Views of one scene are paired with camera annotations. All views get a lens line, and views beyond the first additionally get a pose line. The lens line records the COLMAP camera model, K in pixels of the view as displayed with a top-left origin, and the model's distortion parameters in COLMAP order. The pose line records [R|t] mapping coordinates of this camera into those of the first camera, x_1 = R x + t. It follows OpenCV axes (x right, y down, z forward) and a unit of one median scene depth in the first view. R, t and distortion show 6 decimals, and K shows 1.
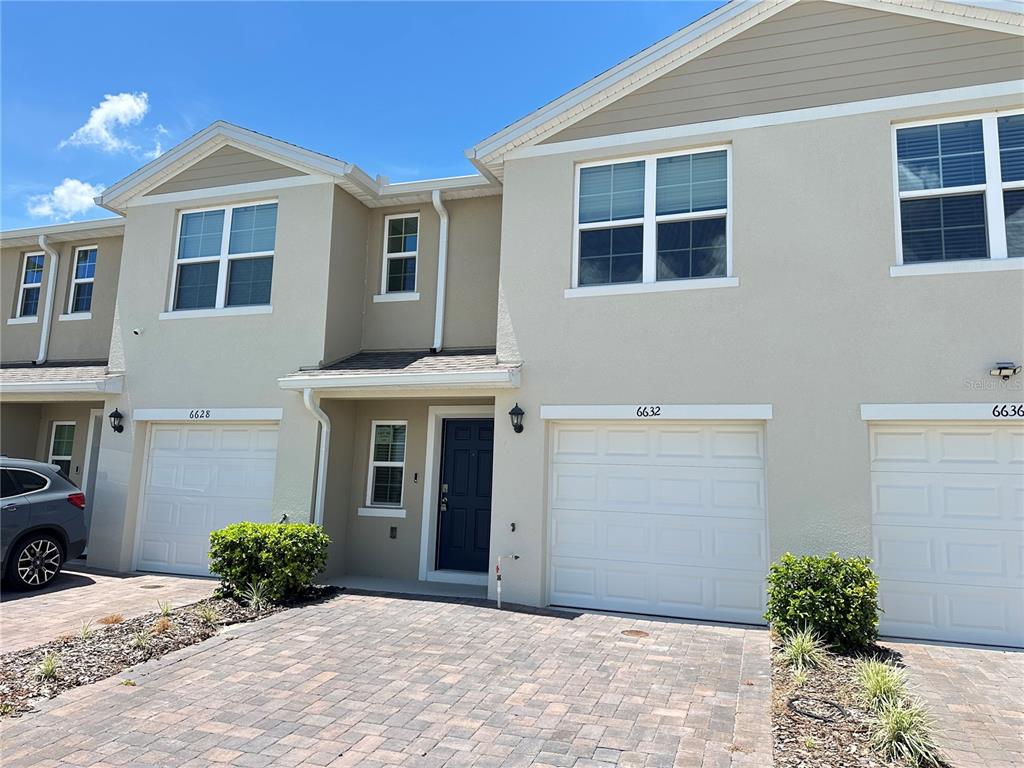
lens RADIAL K [[547.5, 0, 512.0], [0, 547.5, 384.0], [0, 0, 1]] dist [0.016511, -0.010686]
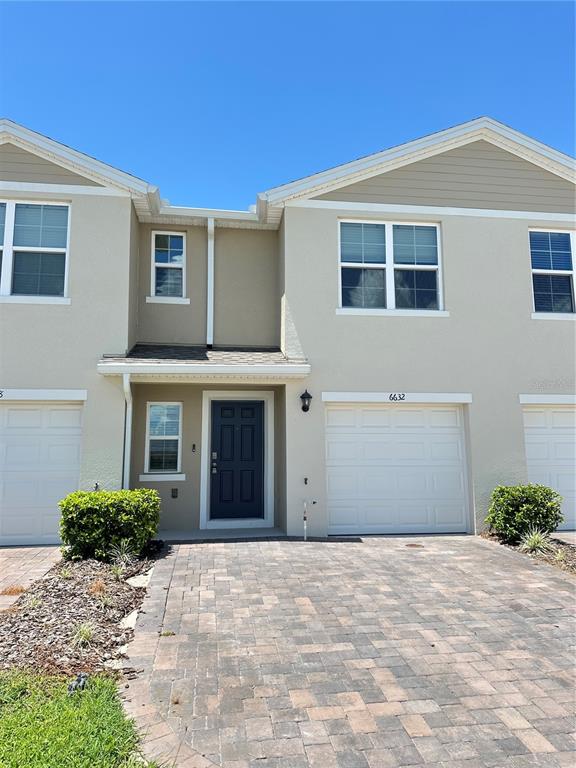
lens RADIAL K [[410.6, 0, 291.9], [0, 410.6, 381.2], [0, 0, 1]] dist [0.016511, -0.010686]
pose [[0.933222, 0.025347, 0.358405, -0.381858], [-0.030796, 0.999481, 0.009502, 0.005097], [-0.357977, -0.019905, 0.933518, 0.064603]]
